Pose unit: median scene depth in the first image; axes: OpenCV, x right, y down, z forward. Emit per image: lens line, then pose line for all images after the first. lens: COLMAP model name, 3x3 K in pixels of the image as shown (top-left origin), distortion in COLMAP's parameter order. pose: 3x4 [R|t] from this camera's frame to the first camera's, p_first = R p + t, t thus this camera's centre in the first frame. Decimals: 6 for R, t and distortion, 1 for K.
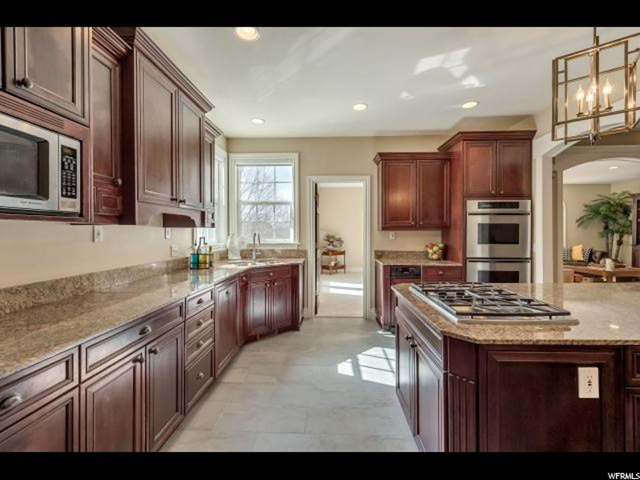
lens RADIAL K [[282.0, 0, 319.7], [0, 282.0, 237.0], [0, 0, 1]] dist [0.019544, -0.012309]
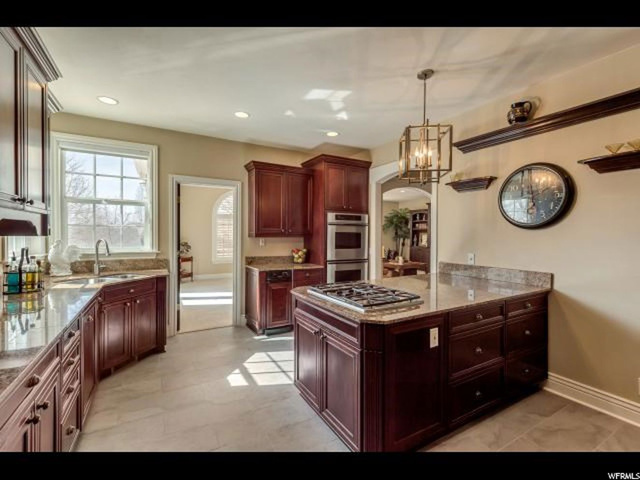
lens RADIAL K [[295.1, 0, 319.8], [0, 295.1, 241.6], [0, 0, 1]] dist [0.003217, 0.000067]
pose [[0.843771, -0.006696, 0.536661, -0.157290], [0.001622, 0.999949, 0.009927, -0.018166], [-0.536700, -0.007506, 0.843740, -0.025050]]
